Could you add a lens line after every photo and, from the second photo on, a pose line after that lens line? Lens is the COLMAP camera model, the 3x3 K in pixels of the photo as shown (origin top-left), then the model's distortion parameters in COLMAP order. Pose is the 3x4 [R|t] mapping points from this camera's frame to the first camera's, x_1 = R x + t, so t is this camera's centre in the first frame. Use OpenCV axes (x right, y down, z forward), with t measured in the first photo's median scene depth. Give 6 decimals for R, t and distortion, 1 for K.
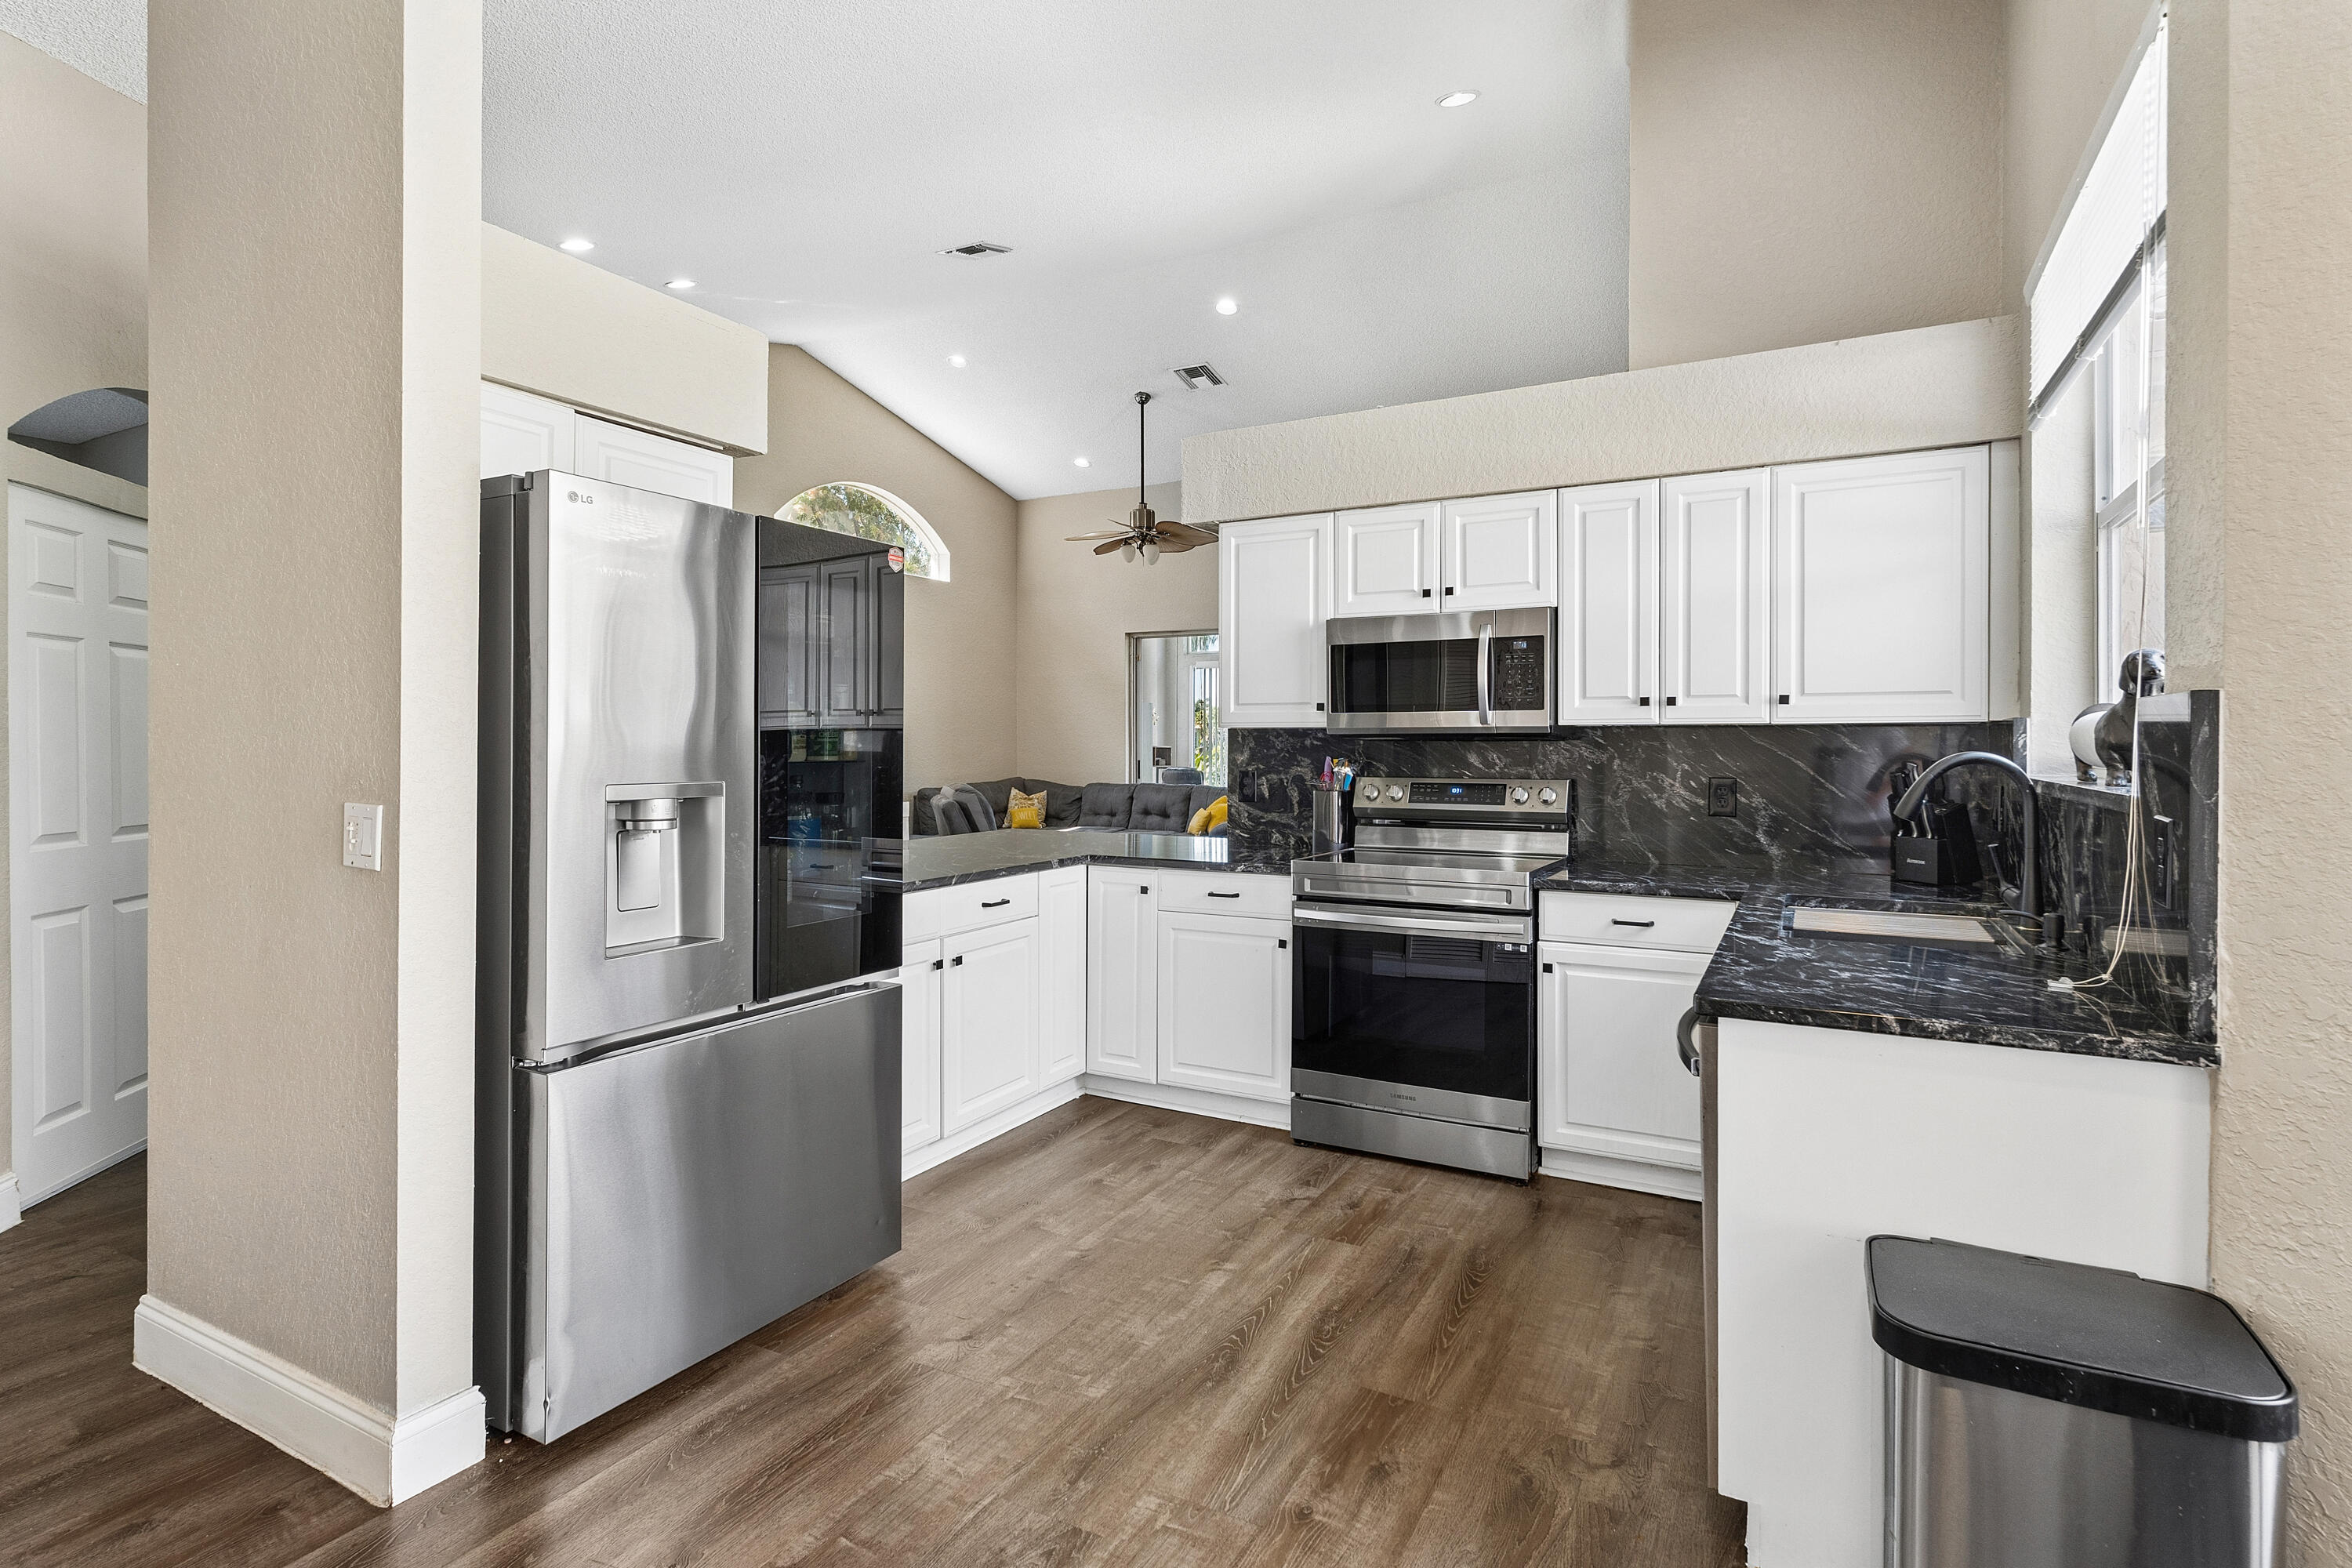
lens RADIAL K [[1155.5, 0, 1186.0], [0, 1155.5, 745.9], [0, 0, 1]] dist [0.001525, -0.000450]
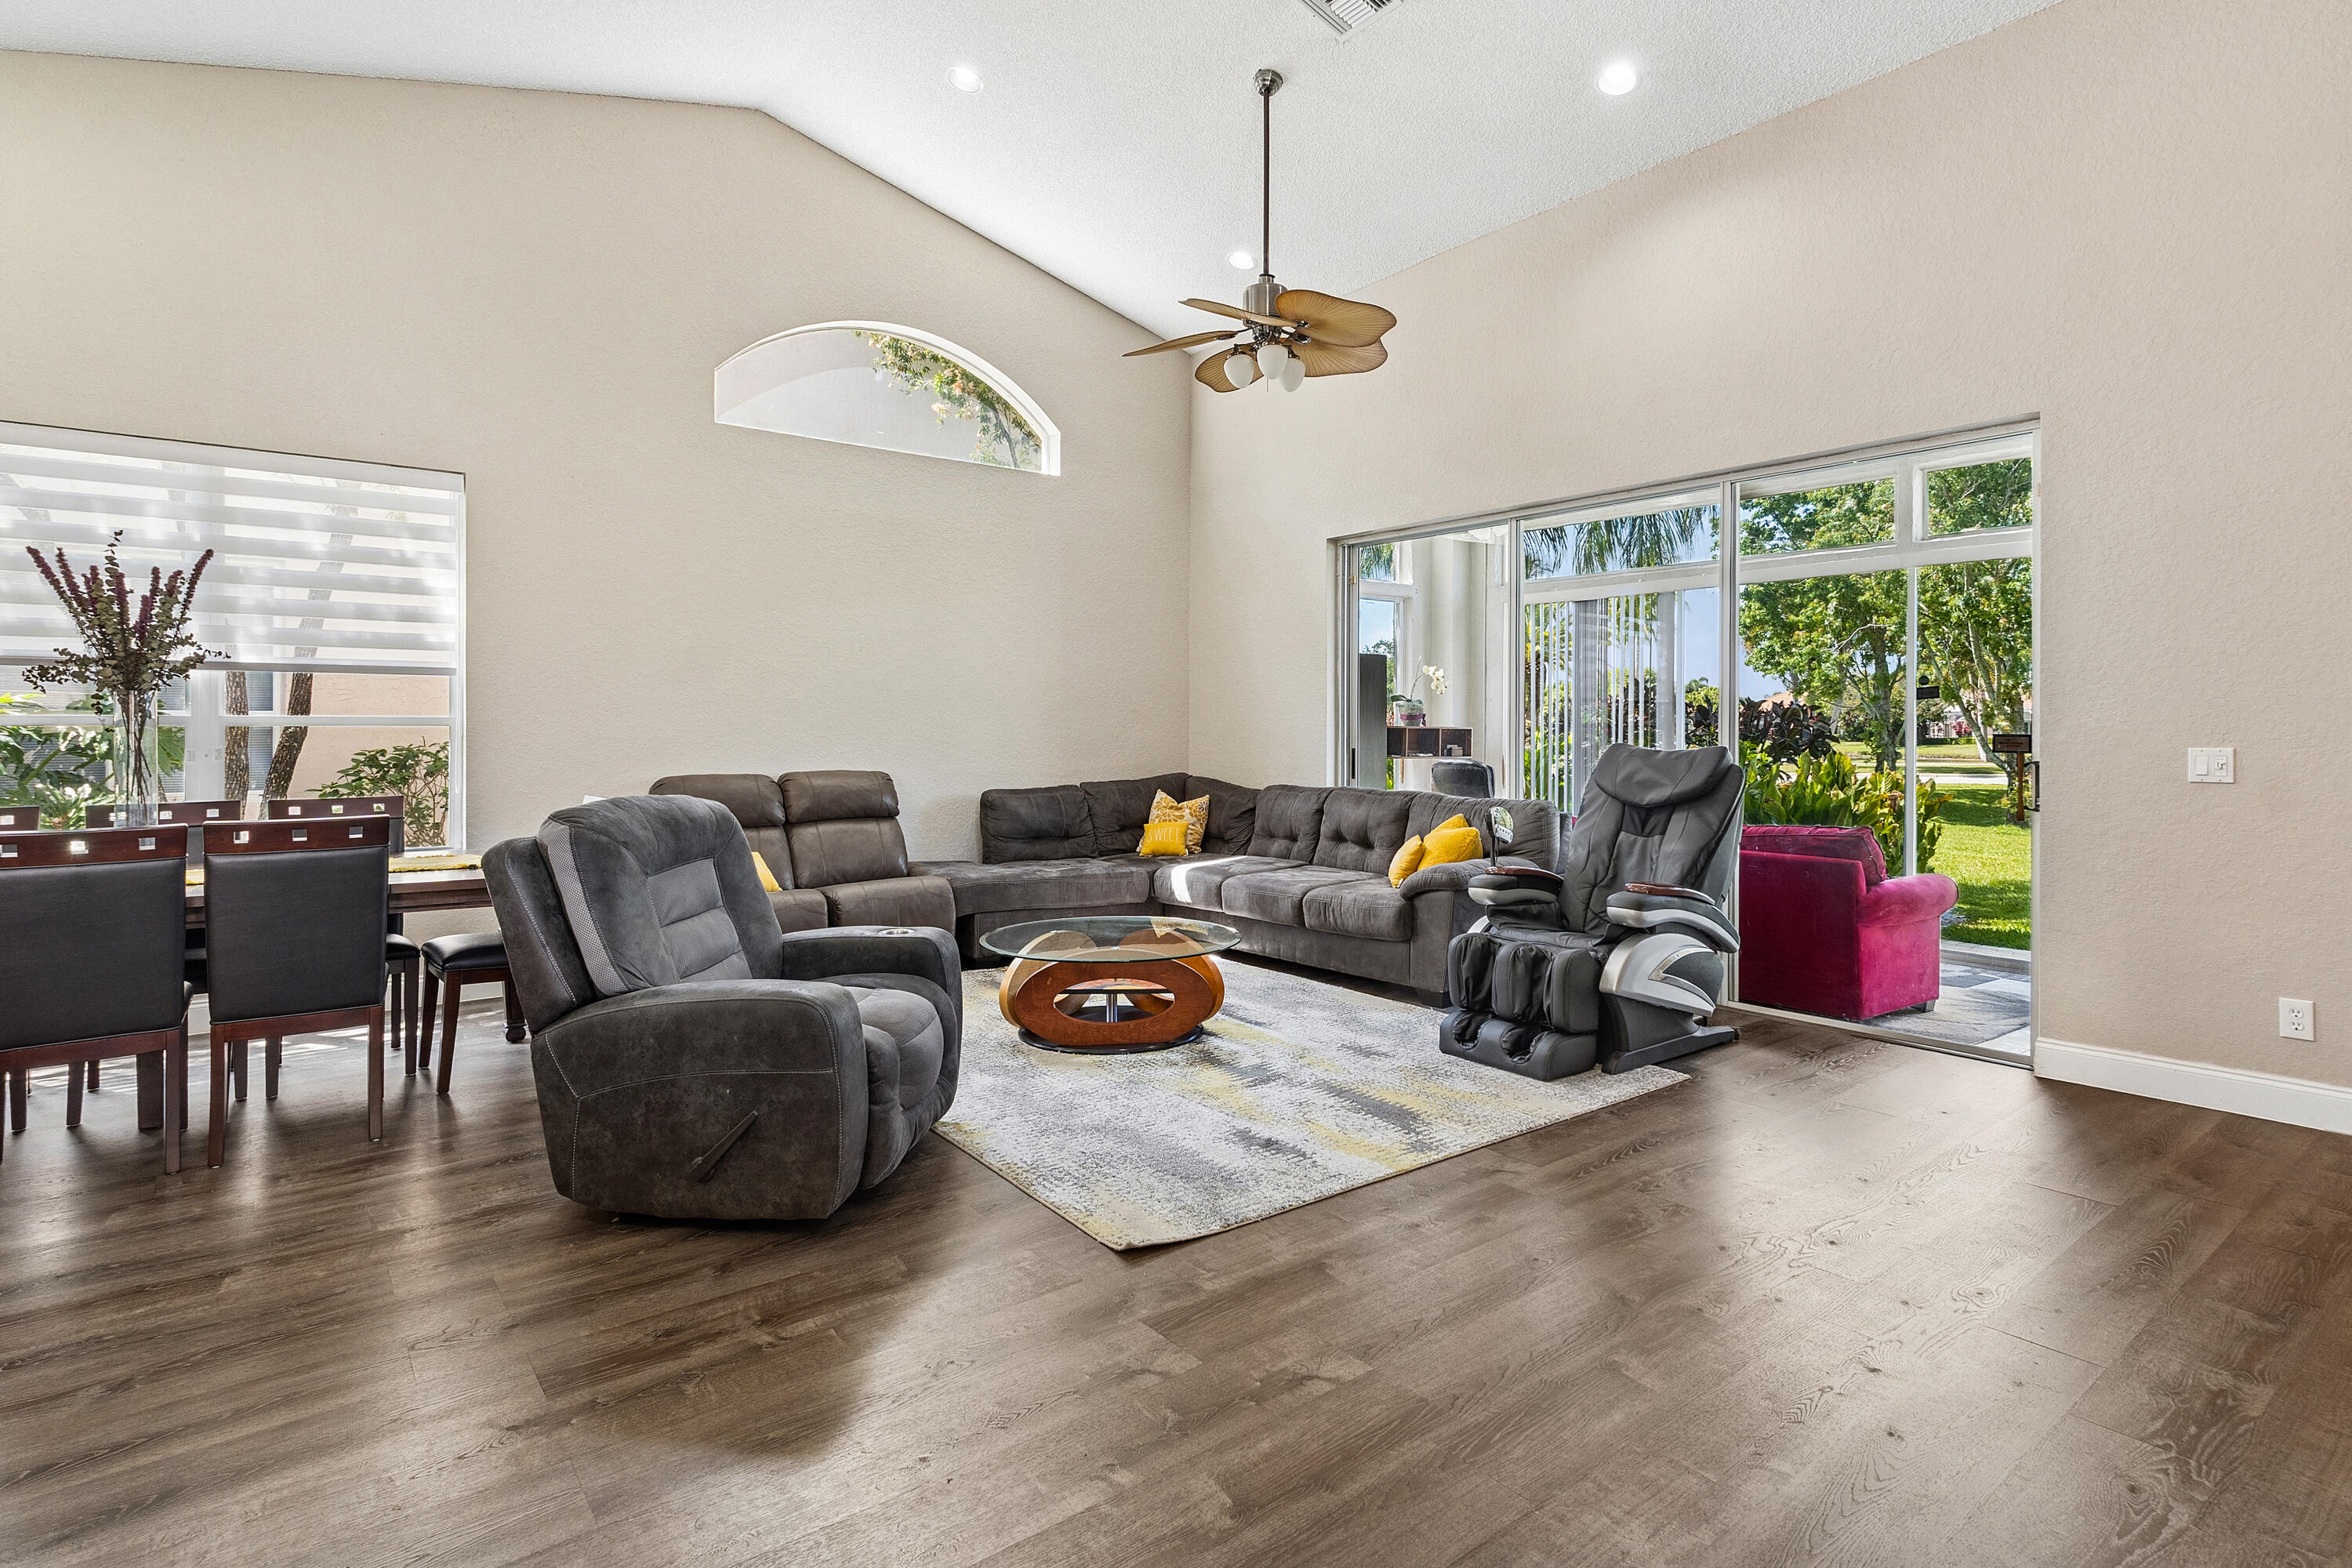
lens RADIAL K [[1183.5, 0, 1204.3], [0, 1183.5, 725.5], [0, 0, 1]] dist [0.003119, 0.001164]
pose [[0.925683, -0.003685, -0.378282, 0.368144], [0.001606, 0.999982, -0.005810, 0.012364], [0.378297, 0.004771, 0.925672, 1.201593]]
